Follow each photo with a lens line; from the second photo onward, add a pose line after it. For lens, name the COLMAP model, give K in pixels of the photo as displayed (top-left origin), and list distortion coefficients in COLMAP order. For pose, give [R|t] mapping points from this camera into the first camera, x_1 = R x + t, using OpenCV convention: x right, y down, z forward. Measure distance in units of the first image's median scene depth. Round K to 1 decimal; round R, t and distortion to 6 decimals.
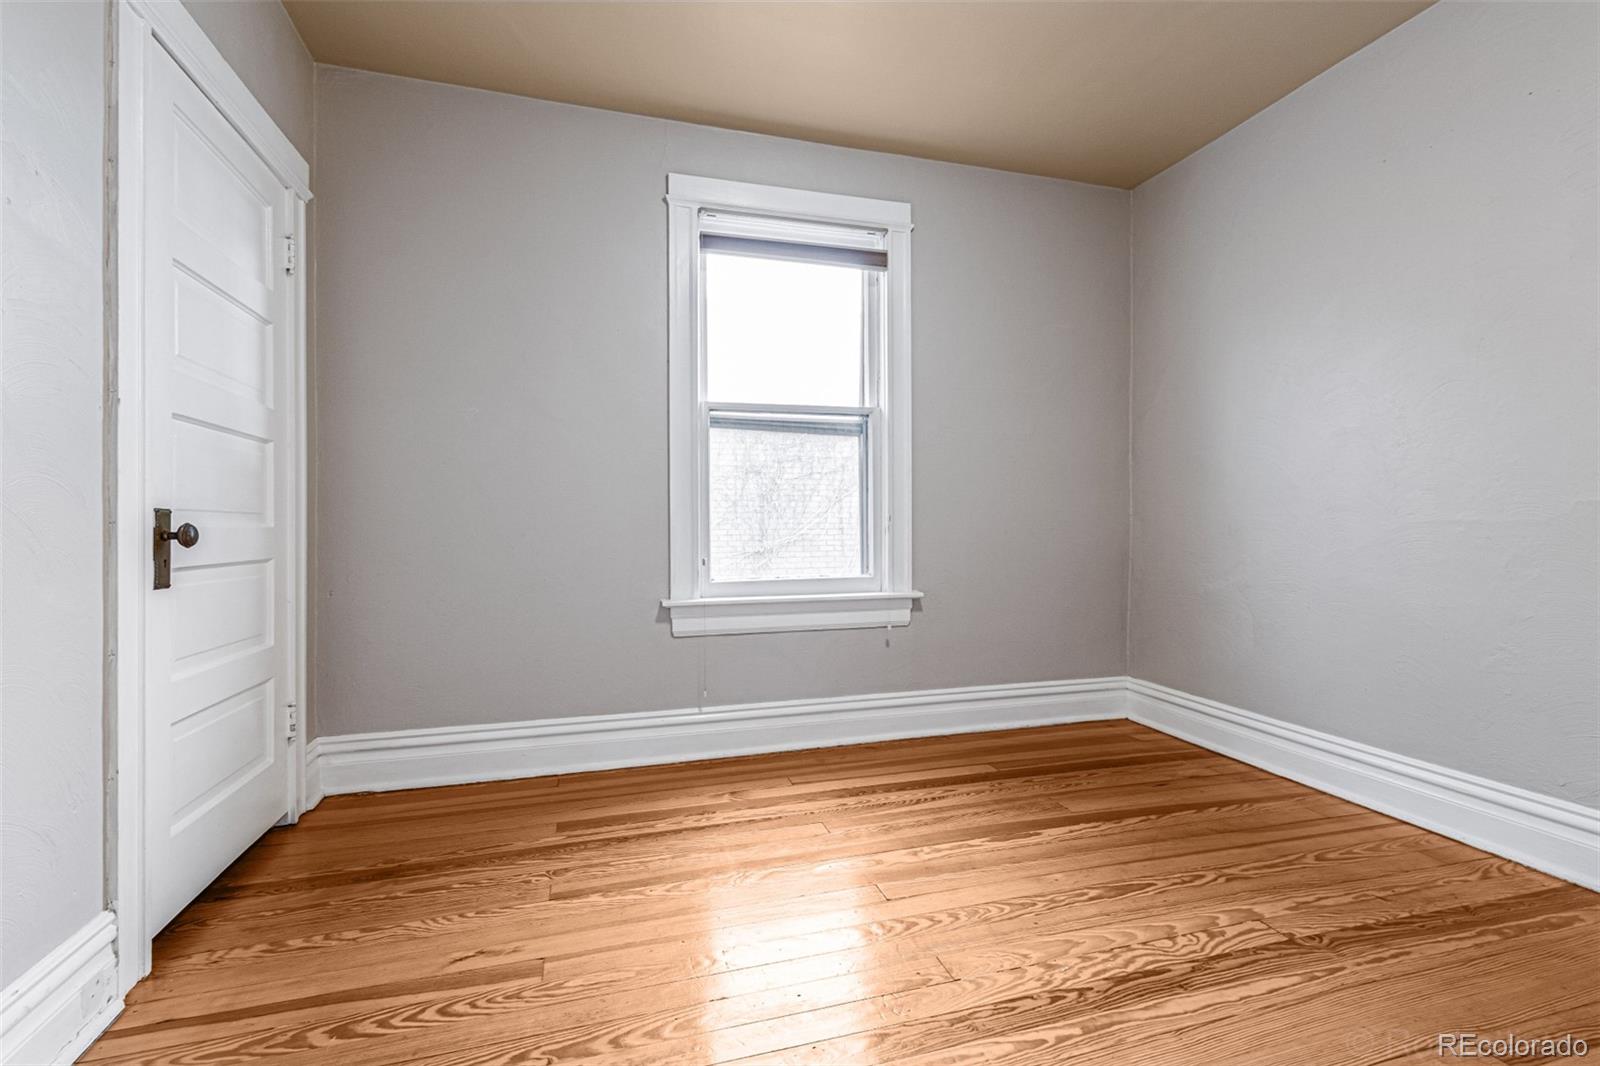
lens RADIAL K [[718.6, 0, 790.6], [0, 718.6, 532.3], [0, 0, 1]] dist [0.000599, -0.000120]
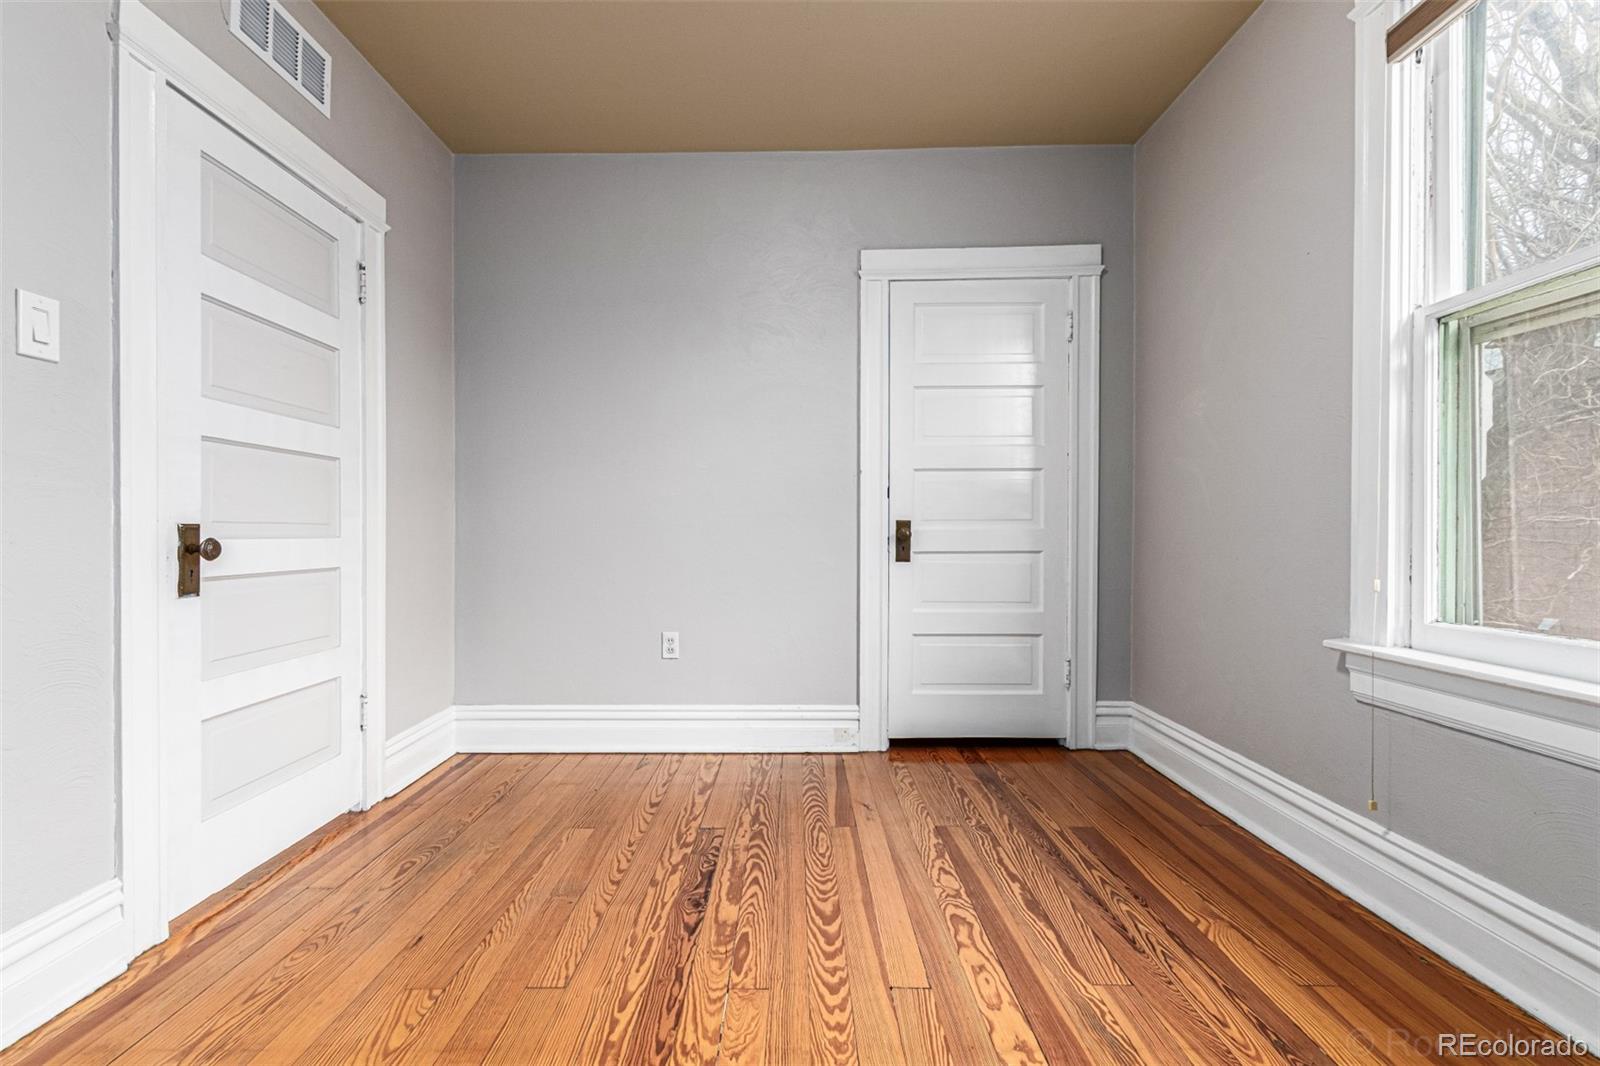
lens RADIAL K [[718.6, 0, 790.6], [0, 718.6, 532.3], [0, 0, 1]] dist [0.000599, -0.000120]
pose [[-0.281216, 0.004467, -0.959634, 0.853277], [-0.002242, 0.999983, 0.005312, -0.007453], [0.959642, 0.003645, -0.281202, 1.006956]]
